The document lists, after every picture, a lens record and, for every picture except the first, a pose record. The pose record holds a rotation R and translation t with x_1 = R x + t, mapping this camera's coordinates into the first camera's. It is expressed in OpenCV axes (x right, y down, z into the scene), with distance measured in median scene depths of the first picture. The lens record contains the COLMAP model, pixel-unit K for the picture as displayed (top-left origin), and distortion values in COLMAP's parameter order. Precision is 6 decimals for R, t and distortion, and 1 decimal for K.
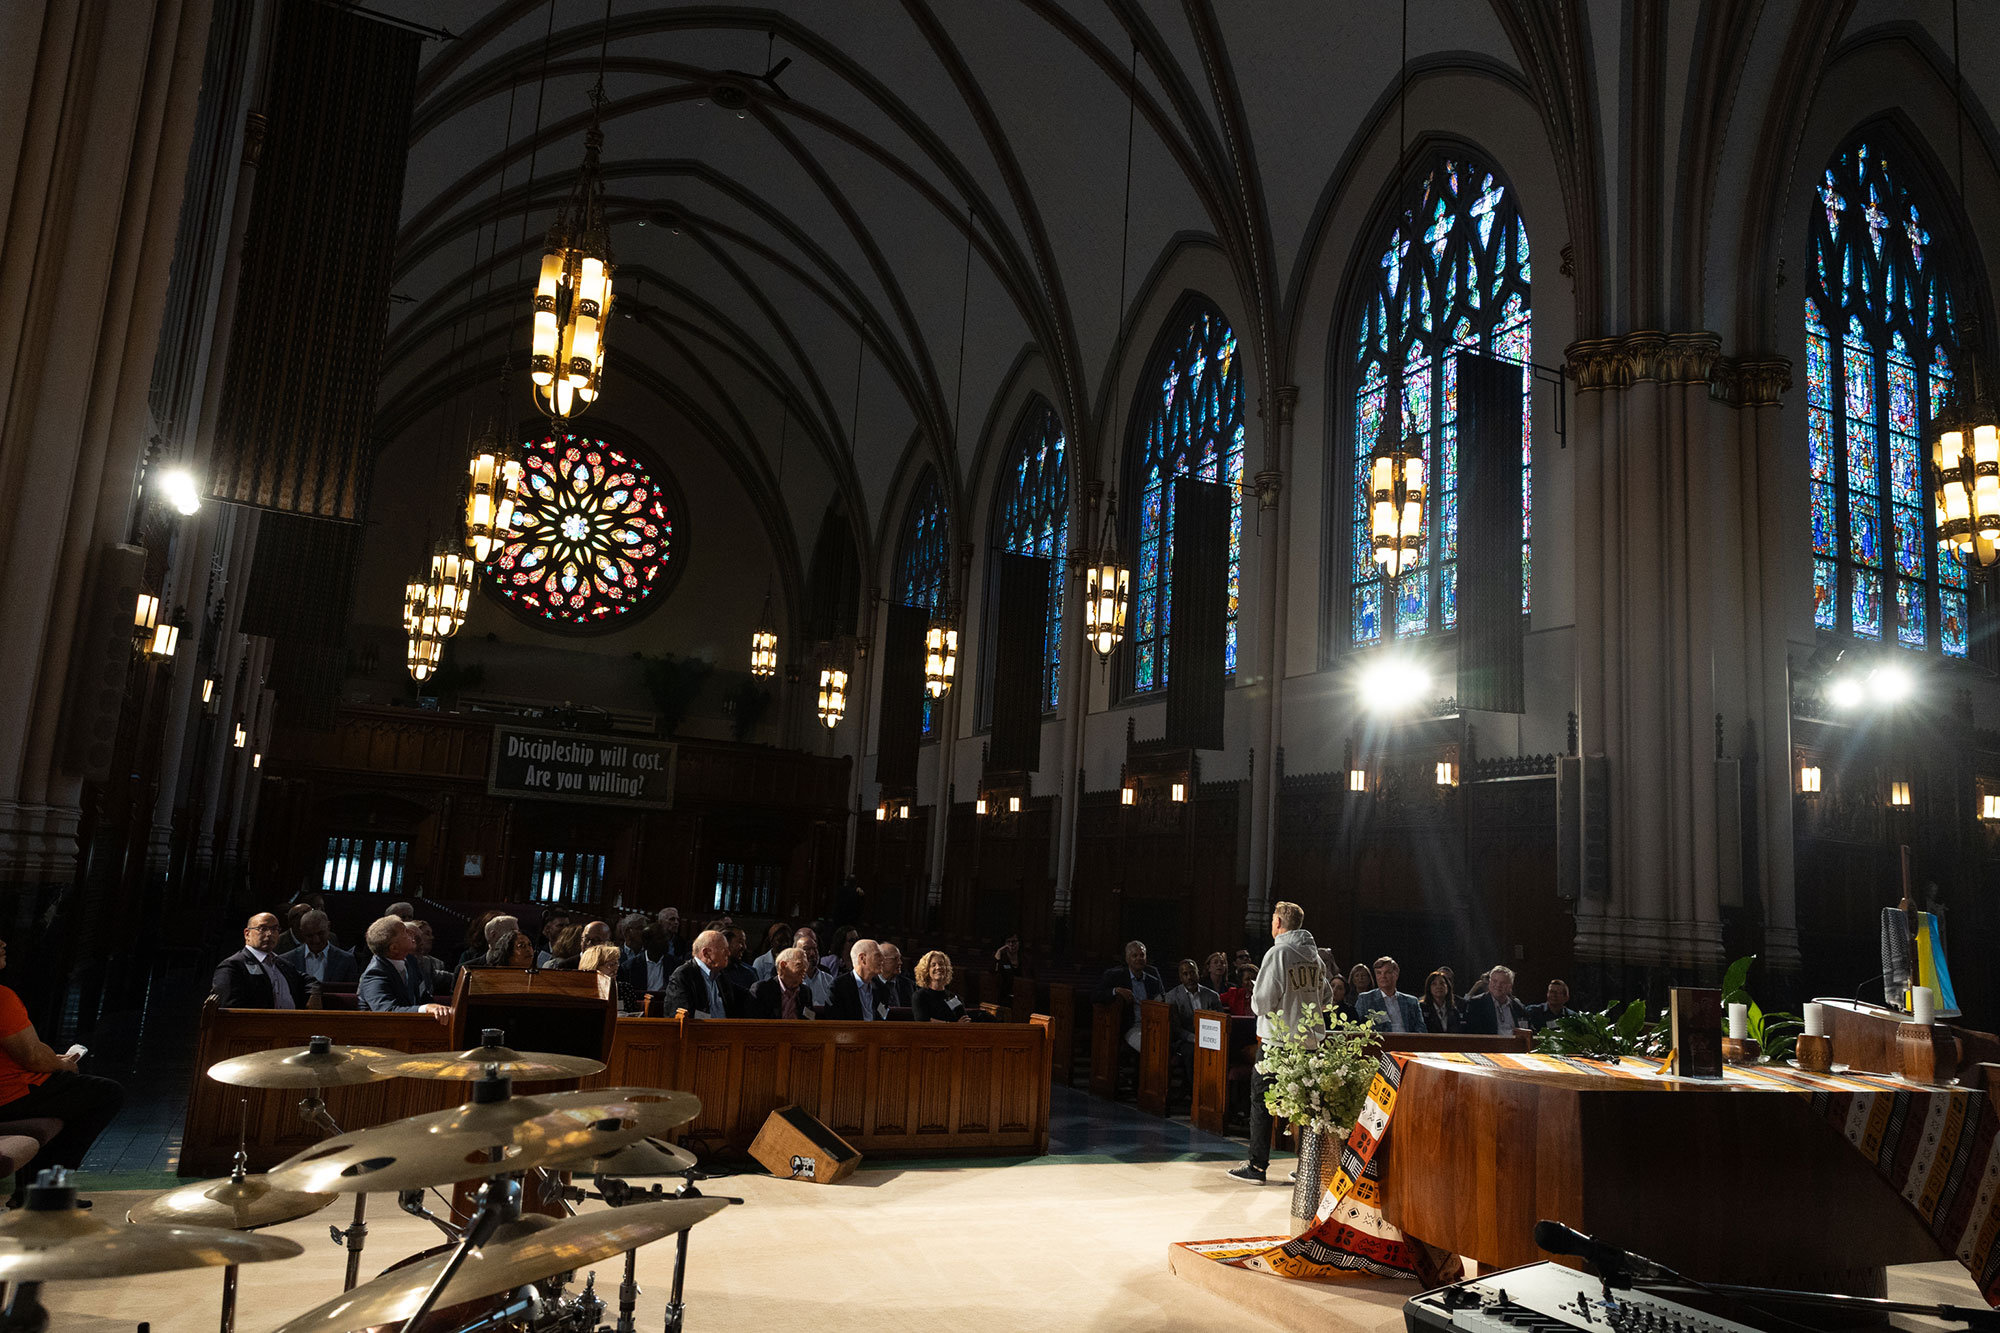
lens RADIAL K [[1276.9, 0, 1000.1], [0, 1276.9, 644.4], [0, 0, 1]] dist [0.003883, 0.003866]
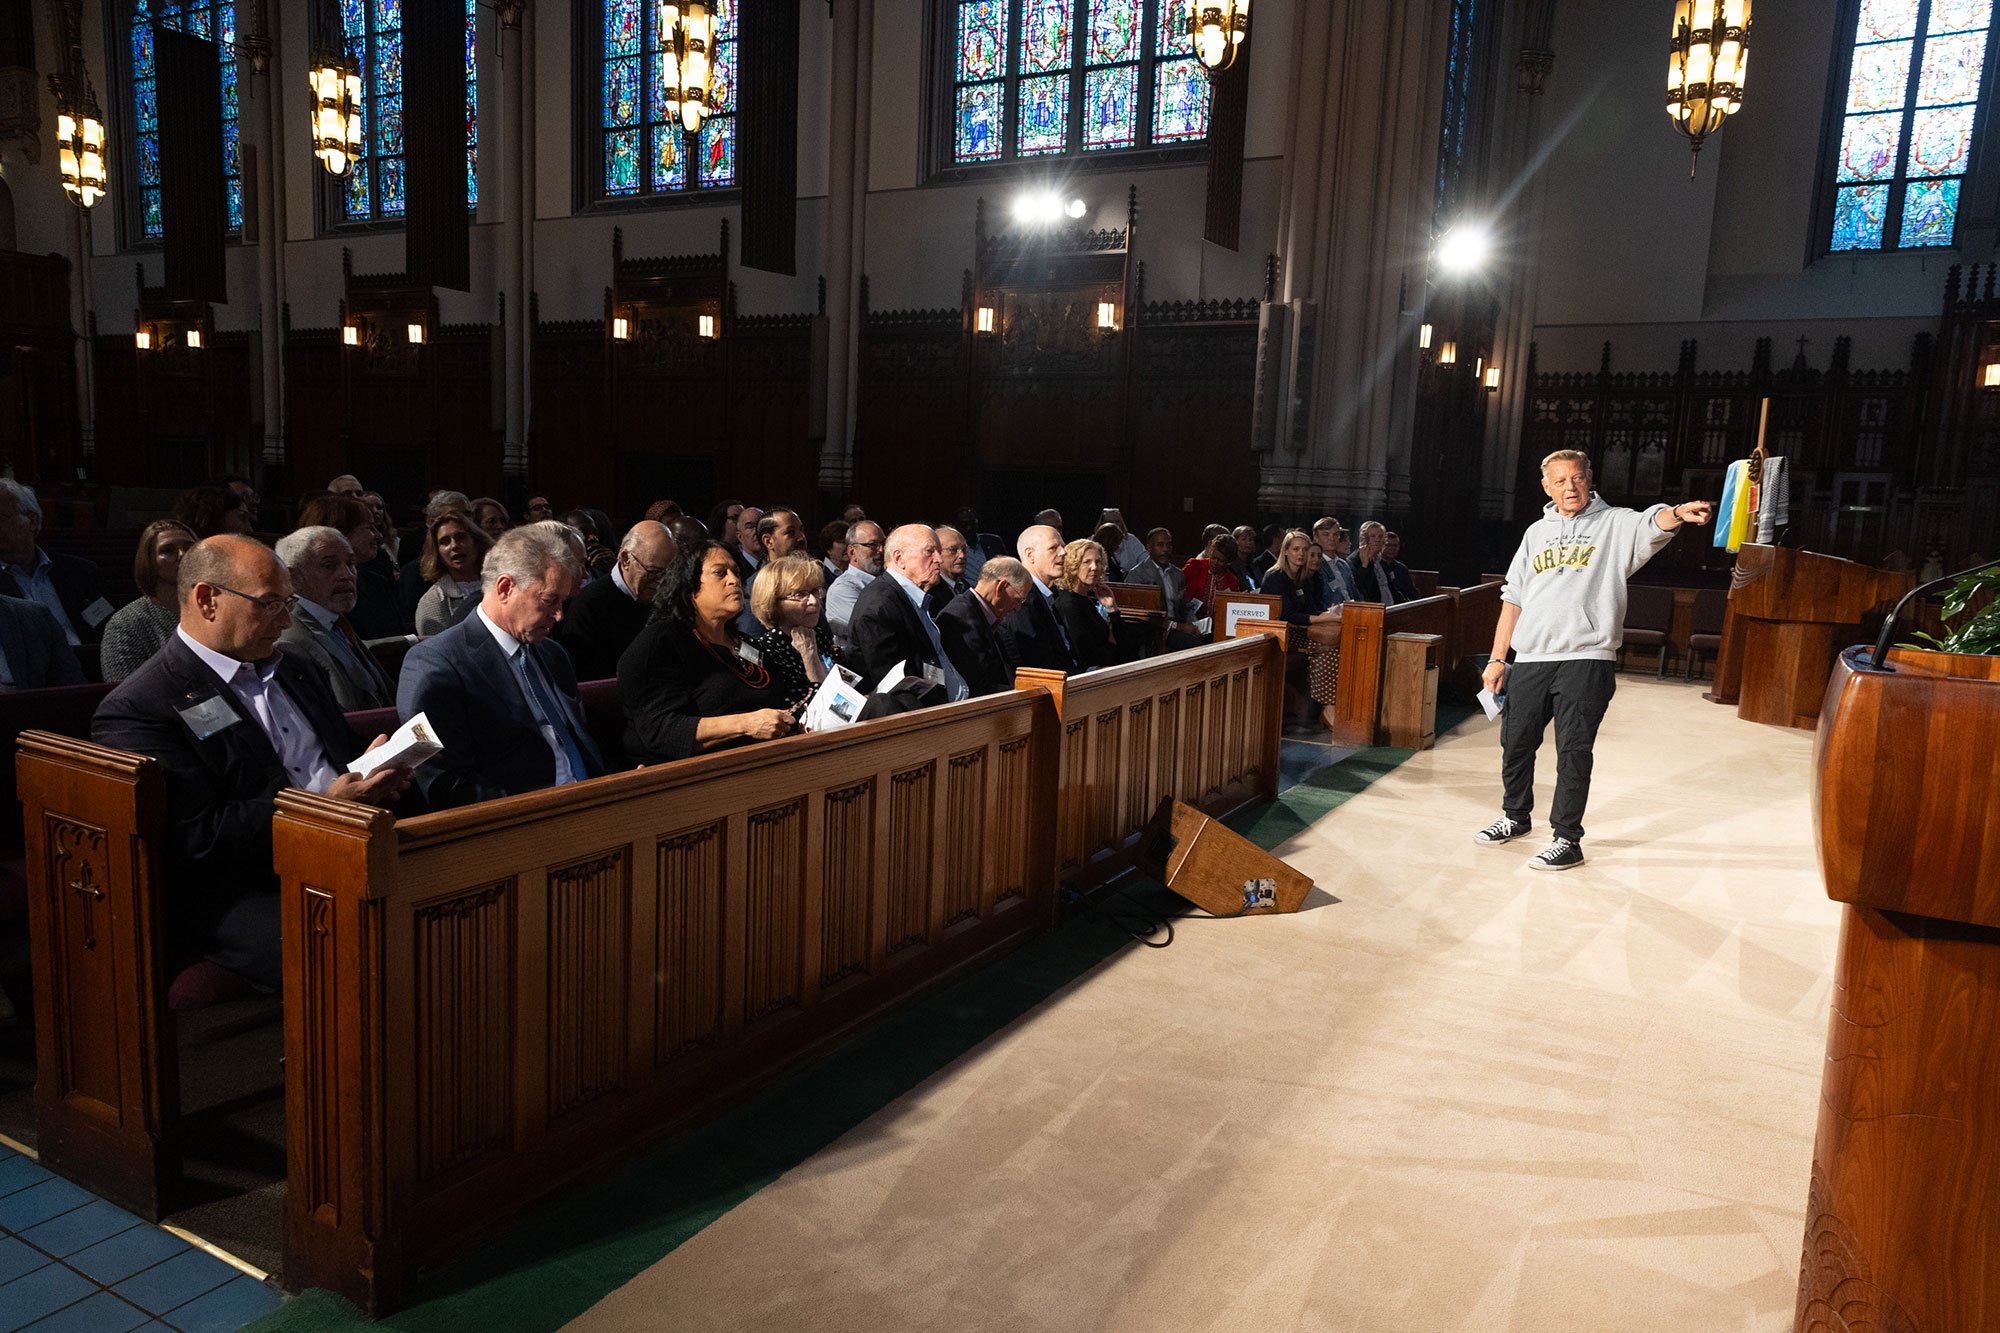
lens RADIAL K [[1276.9, 0, 1000.1], [0, 1276.9, 644.4], [0, 0, 1]] dist [0.003883, 0.003866]
pose [[0.834567, -0.087815, 0.543862, -0.190847], [-0.101768, 0.945649, 0.308856, 0.040308], [-0.541425, -0.313109, 0.780271, 0.208638]]
